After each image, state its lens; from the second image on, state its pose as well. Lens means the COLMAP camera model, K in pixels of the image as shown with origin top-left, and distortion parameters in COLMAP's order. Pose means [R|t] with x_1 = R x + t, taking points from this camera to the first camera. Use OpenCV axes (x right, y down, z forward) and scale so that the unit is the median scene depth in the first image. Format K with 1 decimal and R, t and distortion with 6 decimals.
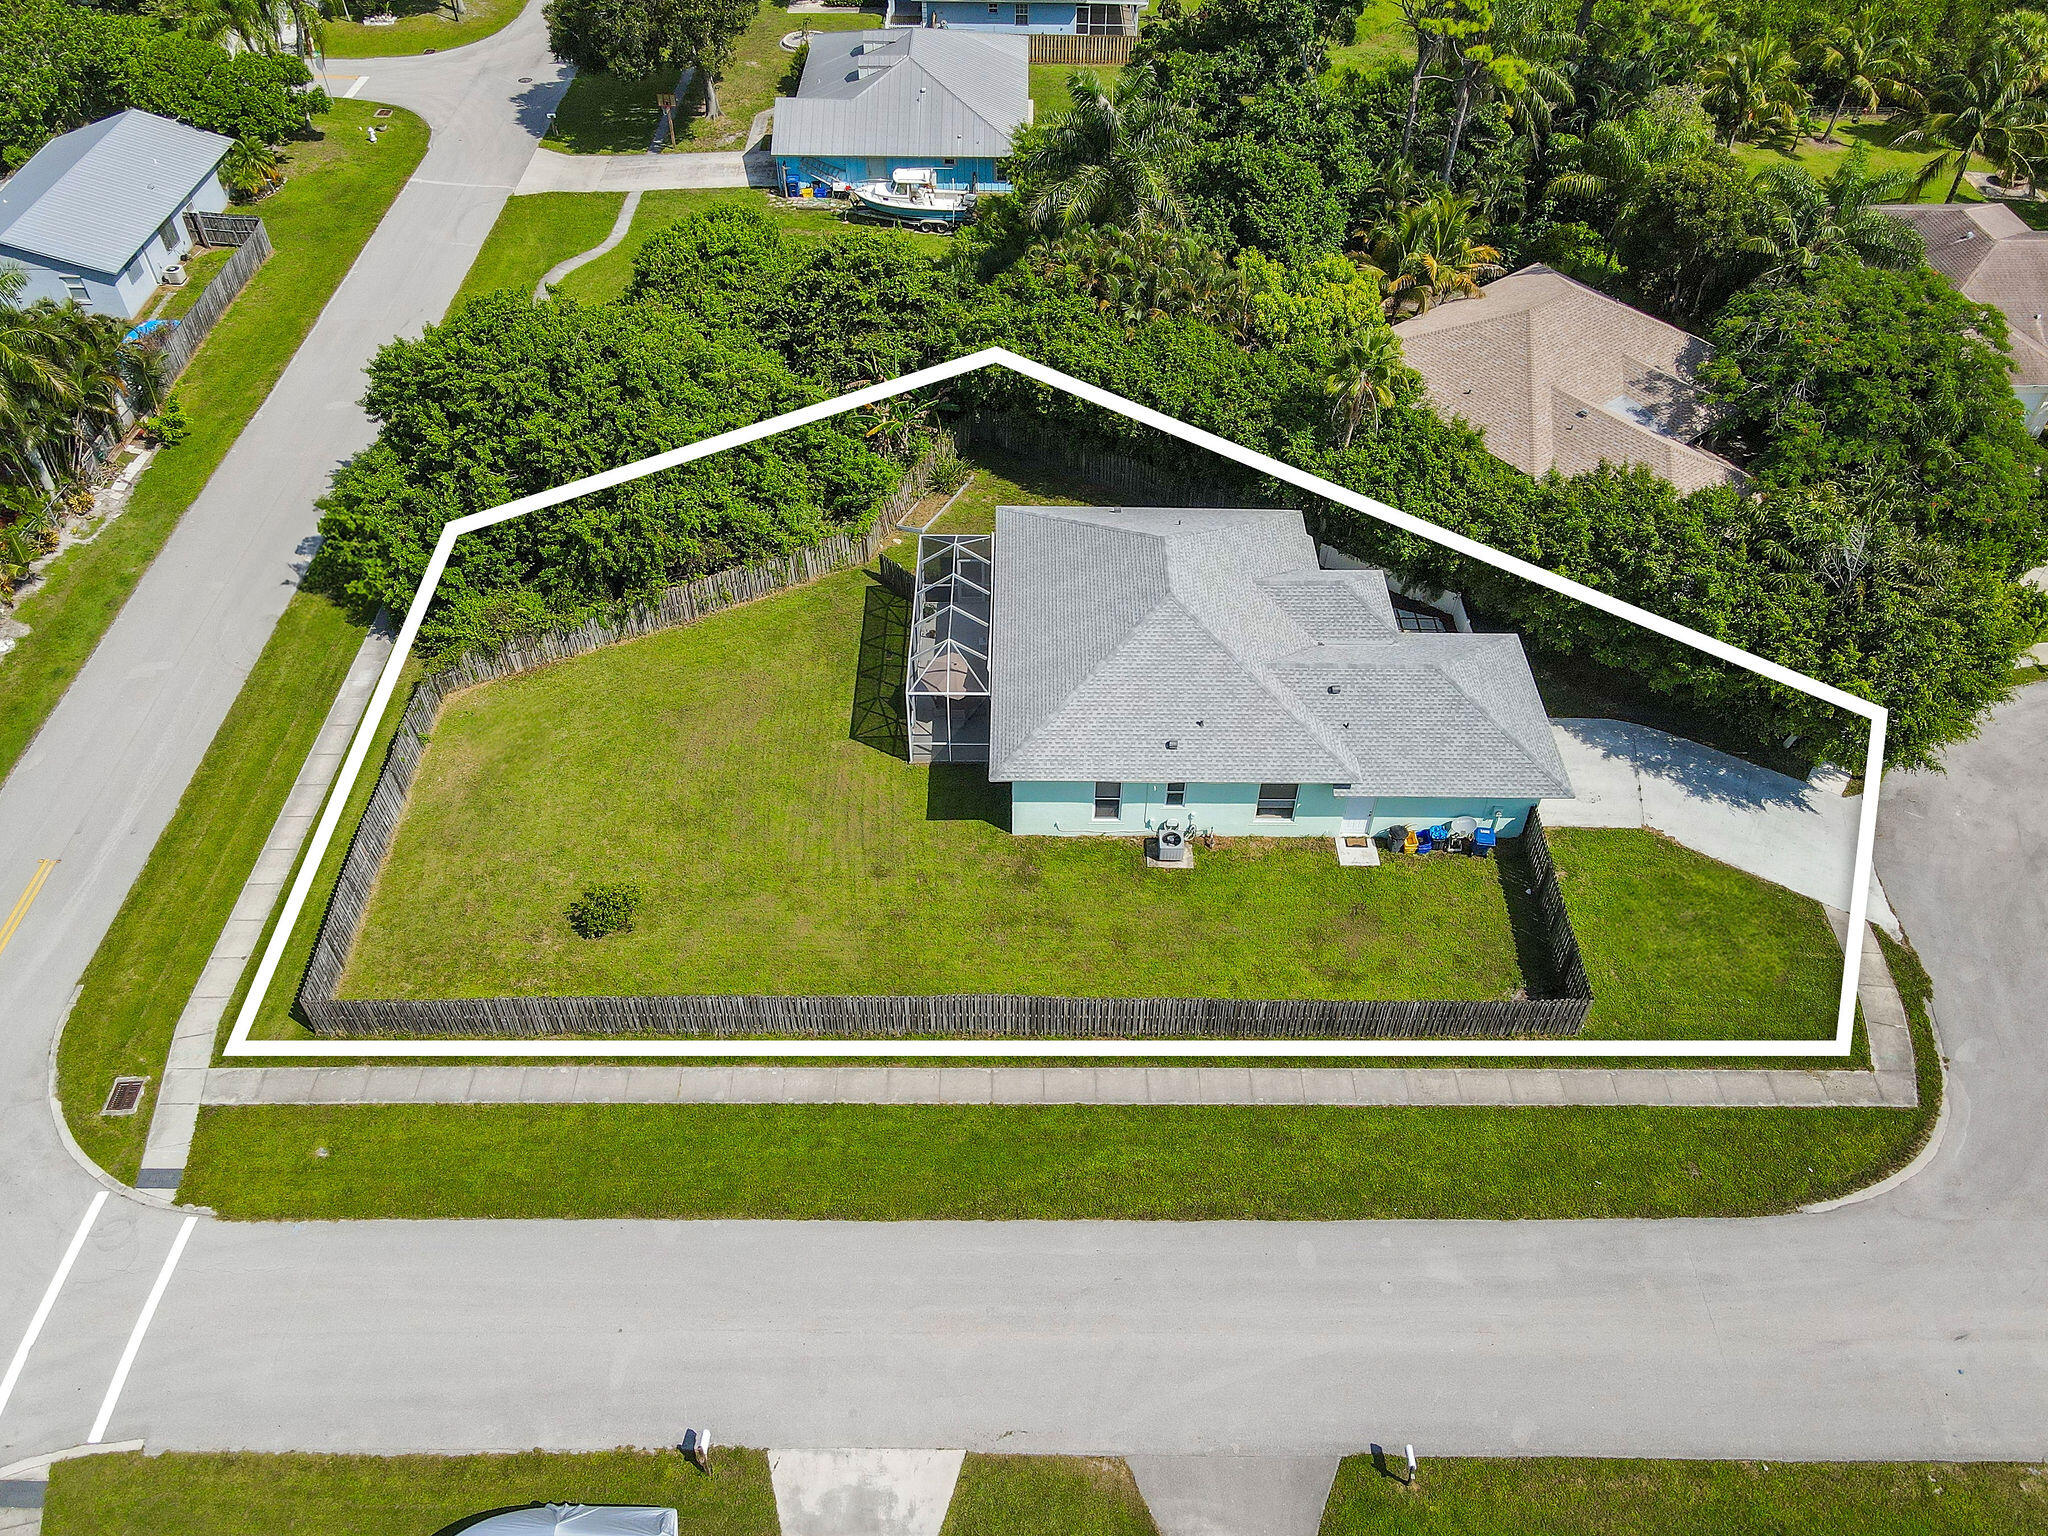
lens RADIAL K [[1516.7, 0, 1031.1], [0, 1516.7, 760.1], [0, 0, 1]] dist [0.003388, 0.017380]
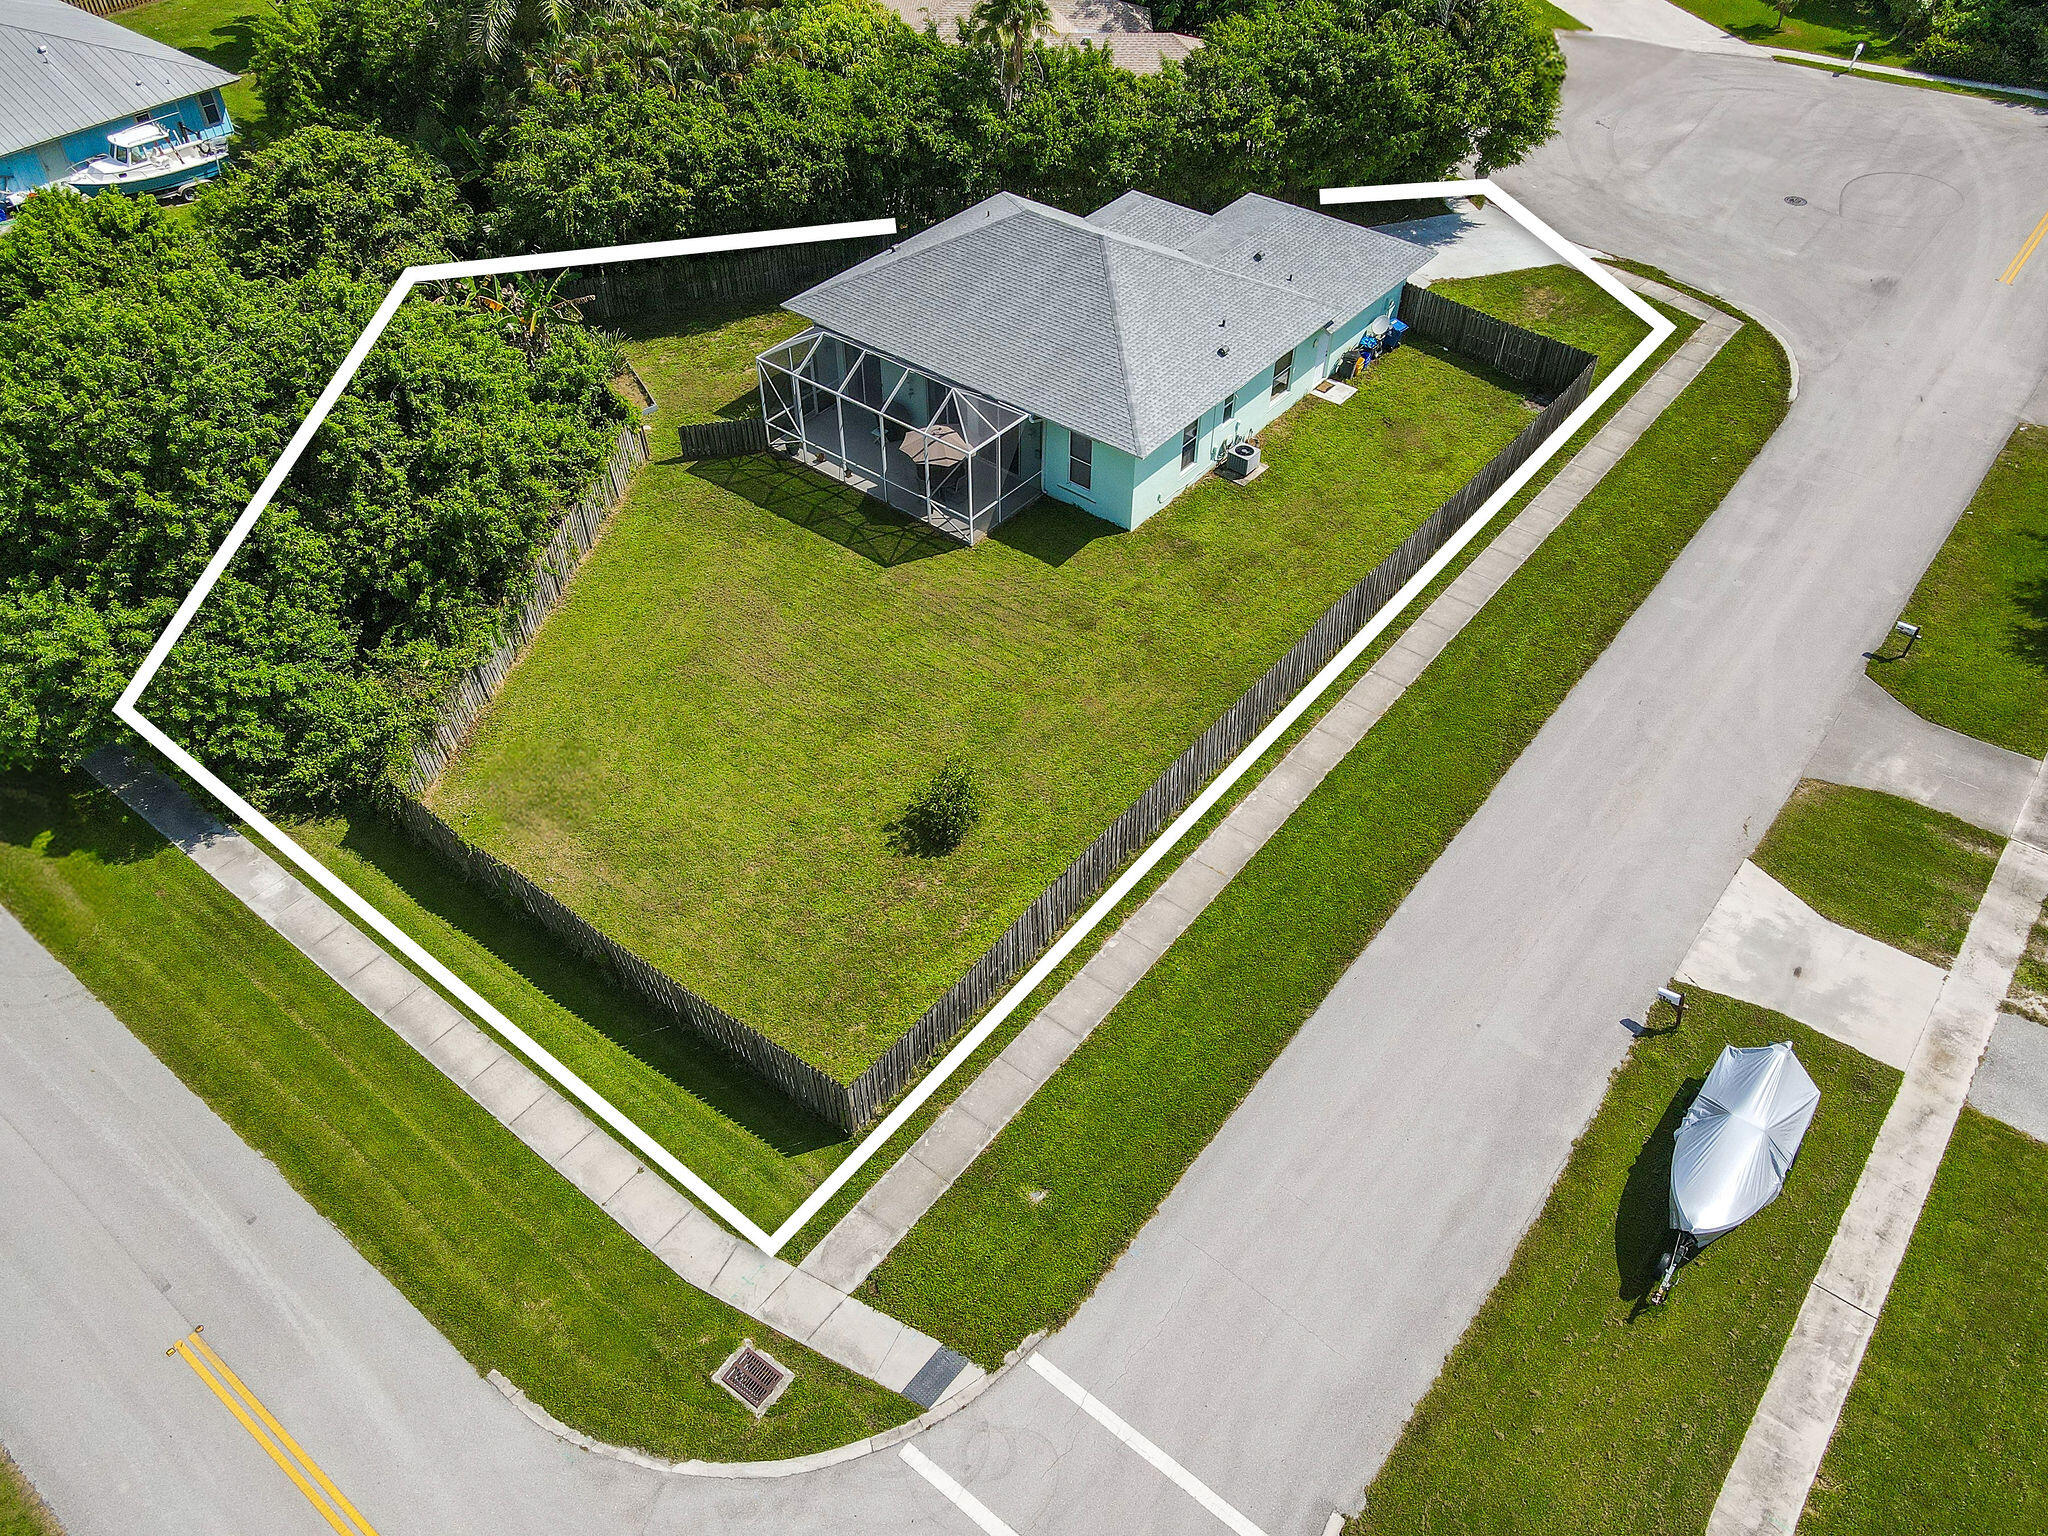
lens RADIAL K [[1516.7, 0, 1047.4], [0, 1516.7, 716.9], [0, 0, 1]] dist [0.003388, 0.017380]
pose [[0.620125, -0.536853, 0.572043, -0.625794], [0.546836, 0.818643, 0.175484, -0.048101], [-0.562508, 0.203992, 0.801232, 0.297015]]
